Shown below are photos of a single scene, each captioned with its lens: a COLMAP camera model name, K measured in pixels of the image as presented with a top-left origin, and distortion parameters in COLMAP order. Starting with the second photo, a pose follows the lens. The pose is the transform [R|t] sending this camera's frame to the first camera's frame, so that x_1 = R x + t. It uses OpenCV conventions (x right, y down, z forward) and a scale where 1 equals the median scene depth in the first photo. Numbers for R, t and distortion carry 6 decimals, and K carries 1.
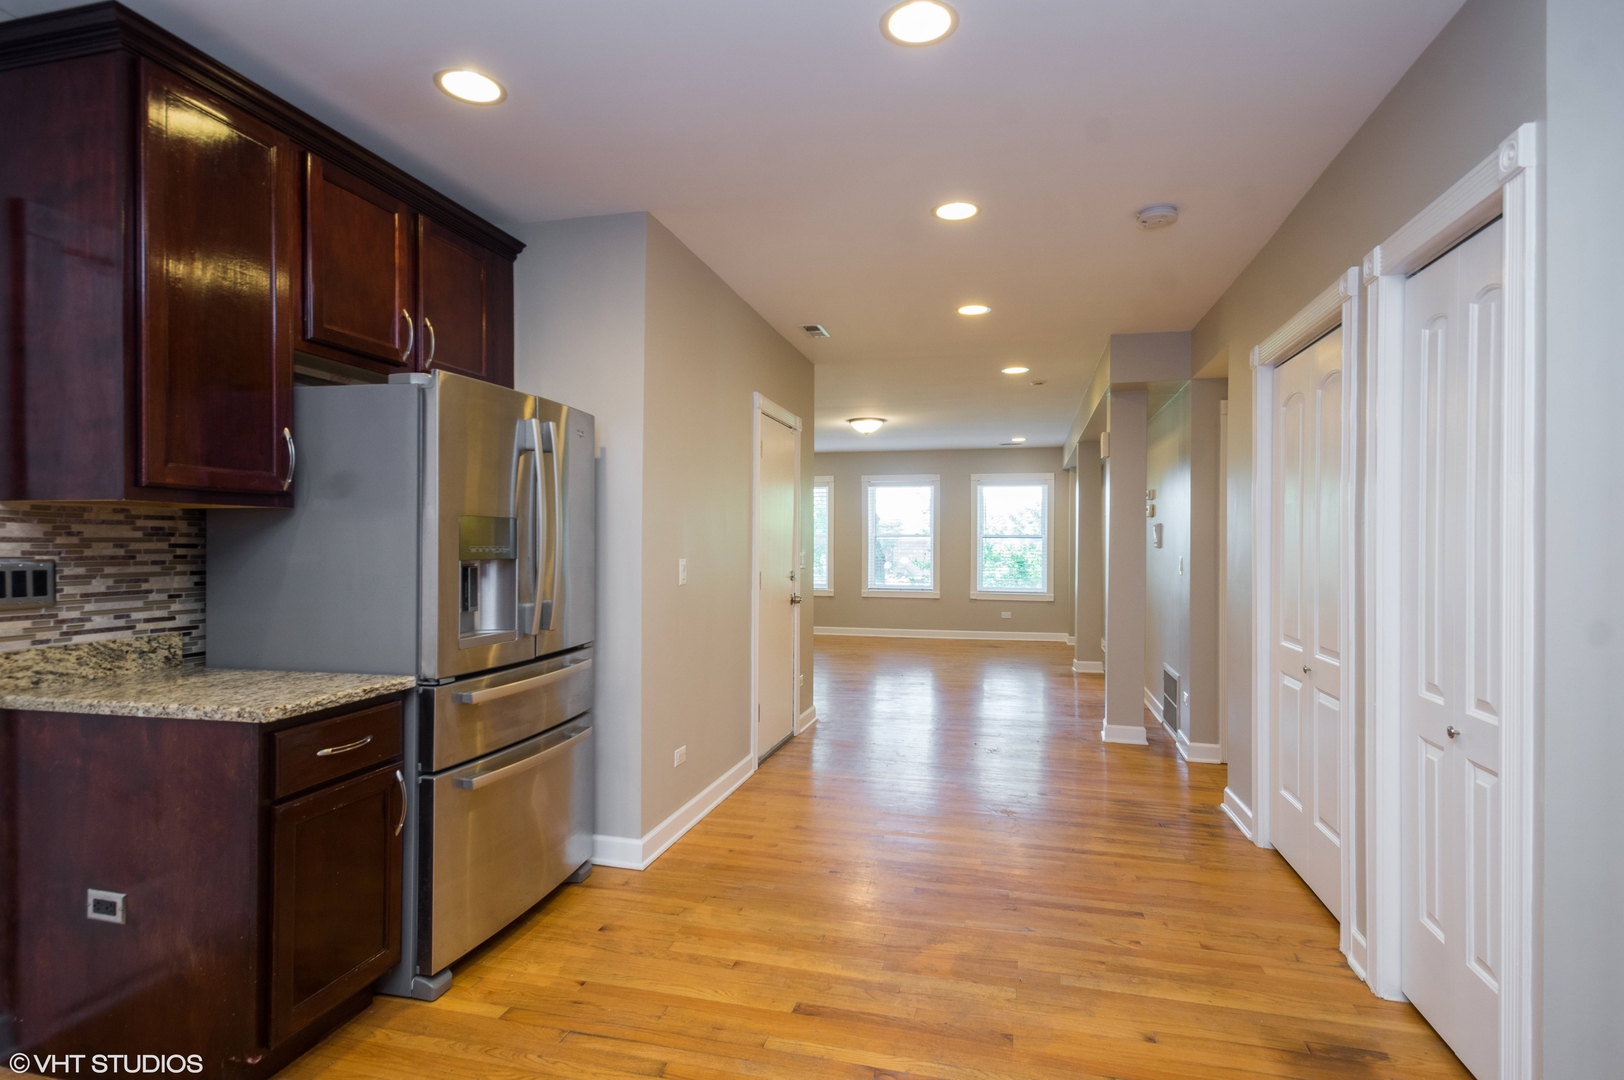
lens RADIAL K [[835.4, 0, 808.6], [0, 835.4, 539.3], [0, 0, 1]] dist [0.023153, 0.000655]
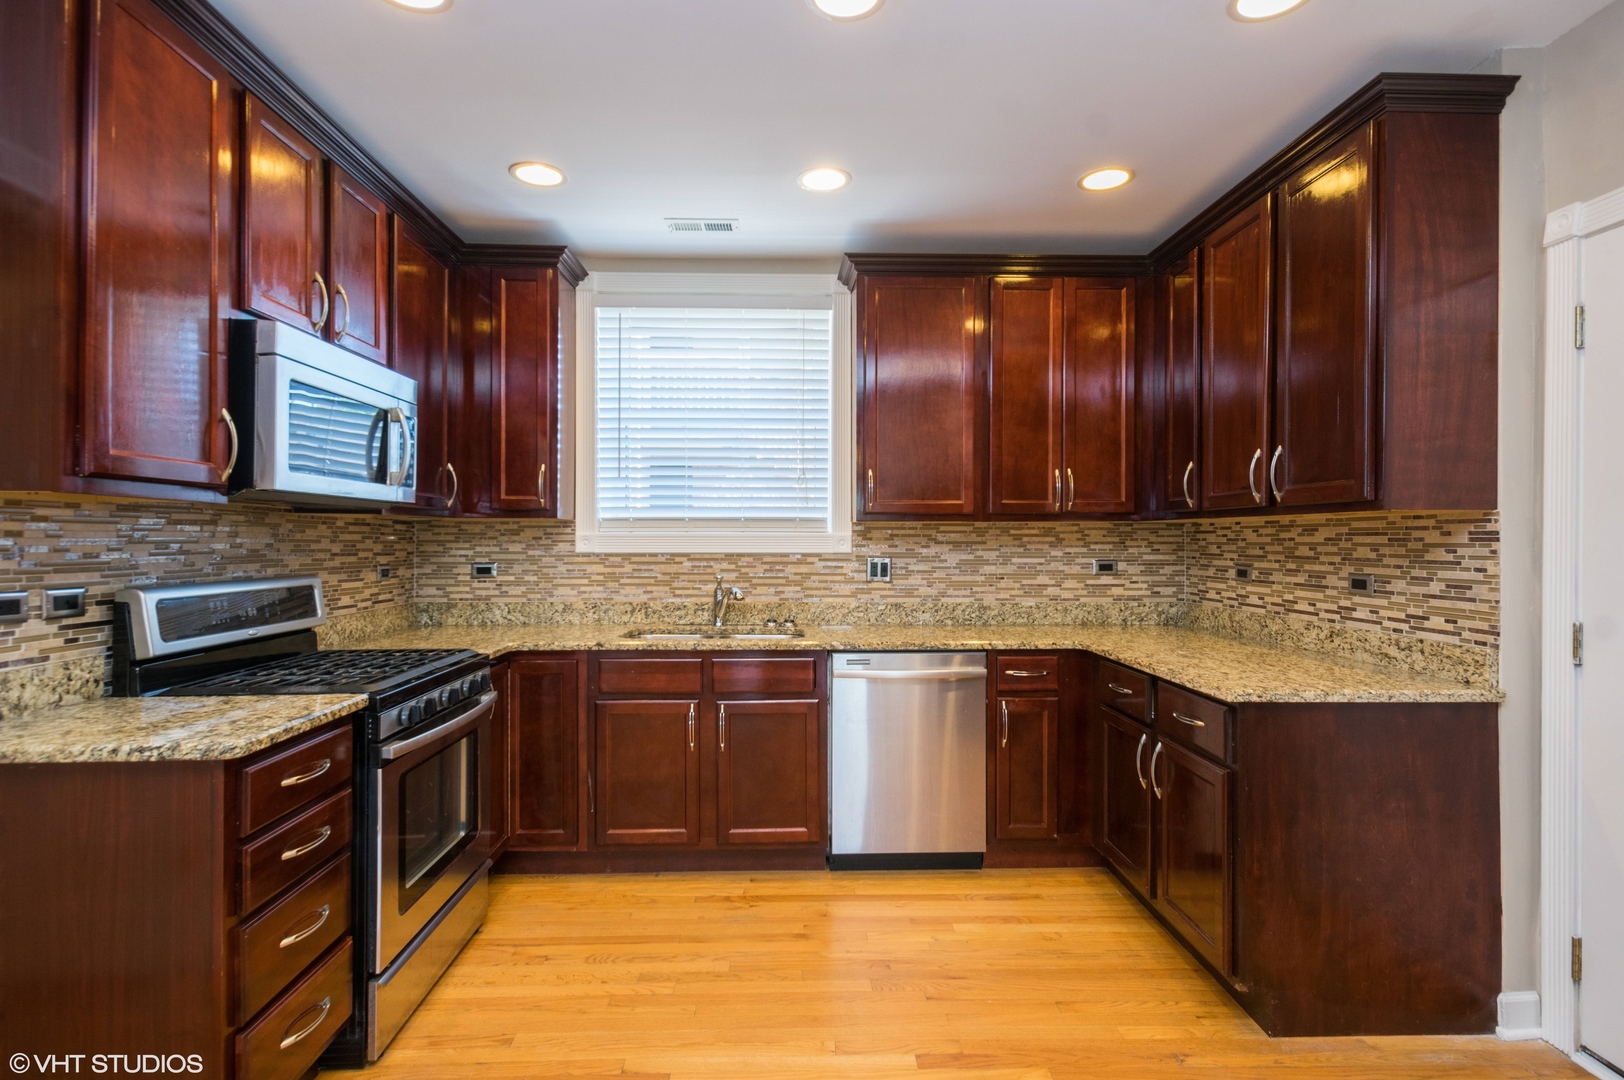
lens RADIAL K [[775.0, 0, 813.7], [0, 775.0, 539.5], [0, 0, 1]] dist [-0.002210, 0.001280]
pose [[-0.958837, -0.012494, -0.283682, 0.140730], [-0.013867, 0.999900, 0.002831, 0.000943], [0.283618, 0.006648, -0.958914, 1.202045]]
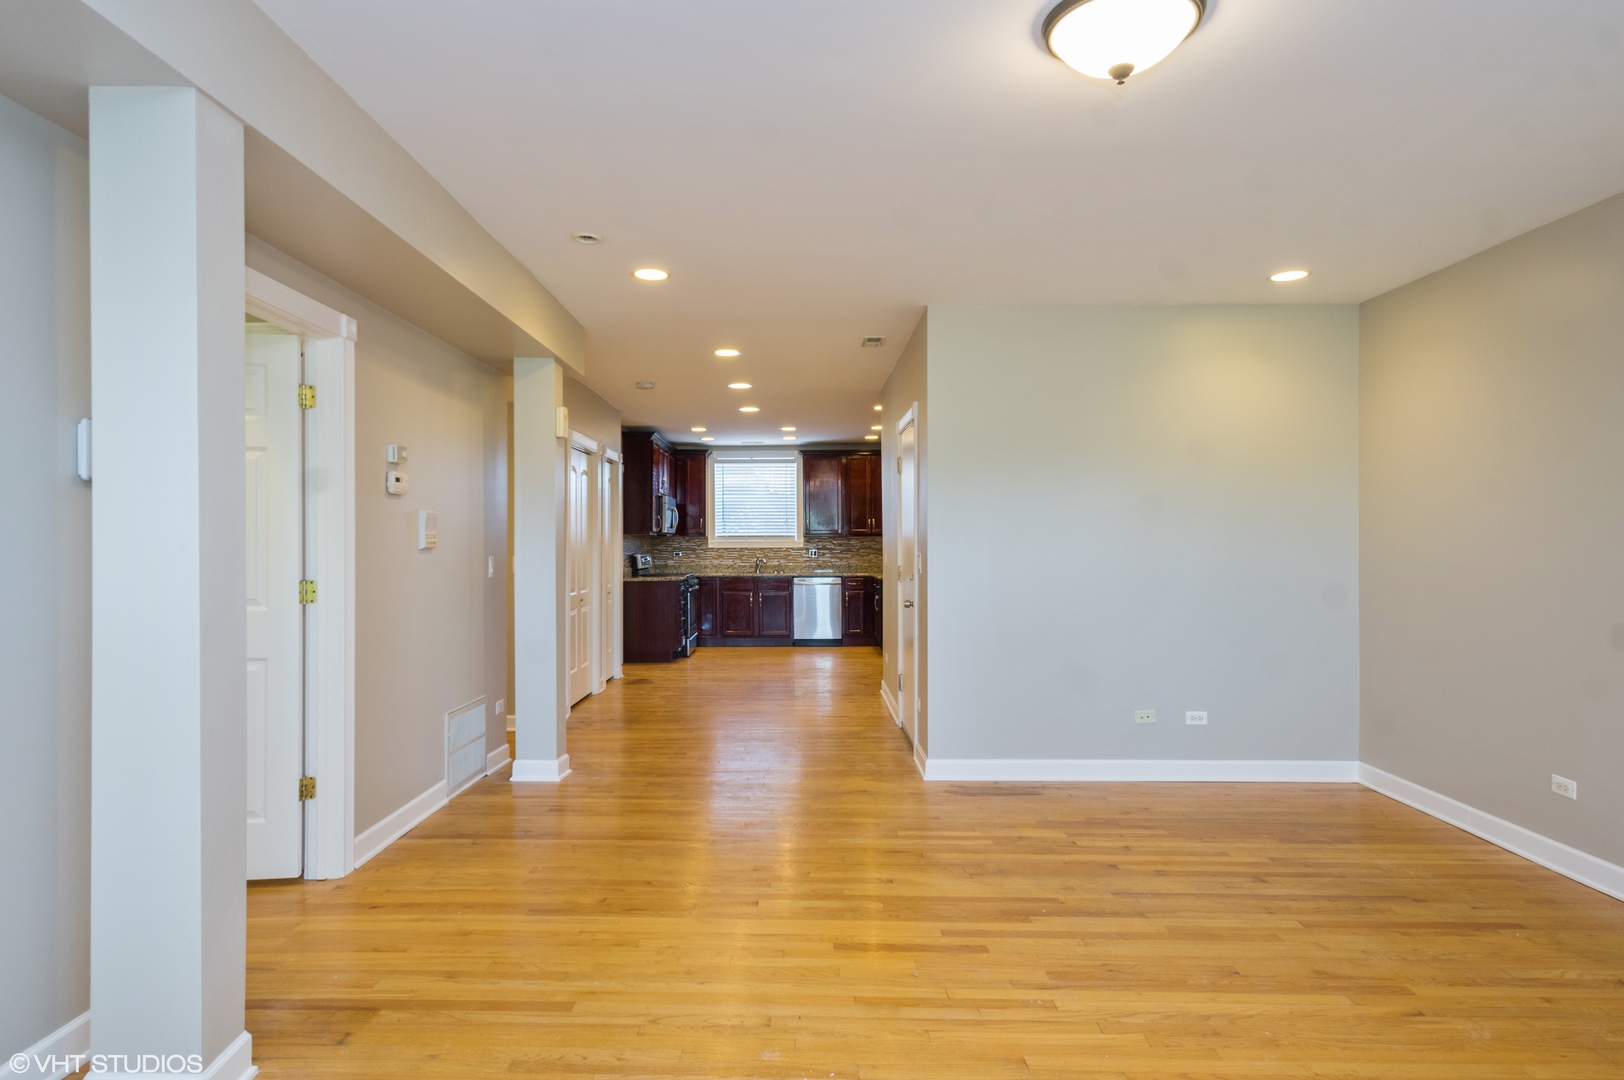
lens RADIAL K [[775.0, 0, 807.7], [0, 775.0, 545.2], [0, 0, 1]] dist [-0.002210, 0.001280]
pose [[-0.961881, -0.006271, -0.273395, 0.703449], [-0.007786, 0.999960, 0.004458, -0.001620], [0.273356, 0.006416, -0.961891, 3.537056]]
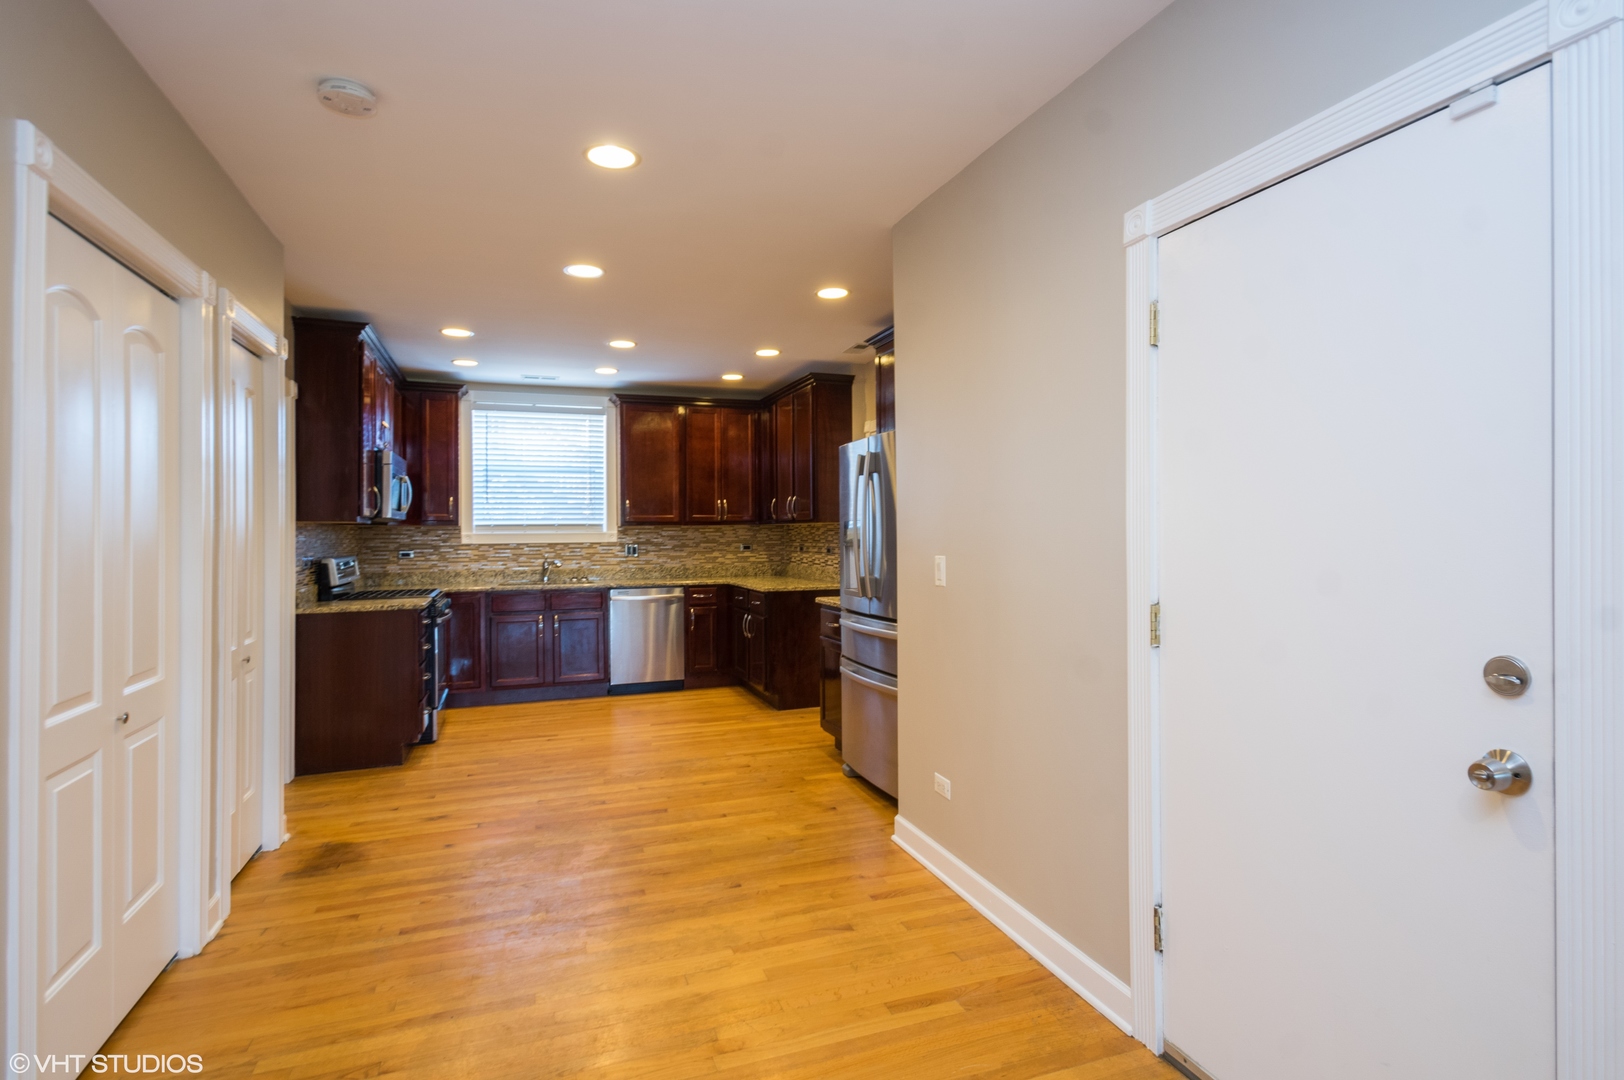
lens RADIAL K [[775.0, 0, 815.5], [0, 775.0, 526.3], [0, 0, 1]] dist [-0.002210, 0.001280]
pose [[-0.816537, -0.007889, -0.577240, 0.621513], [-0.003016, 0.999951, -0.009400, -0.002603], [0.577286, -0.005935, -0.816521, 2.359705]]
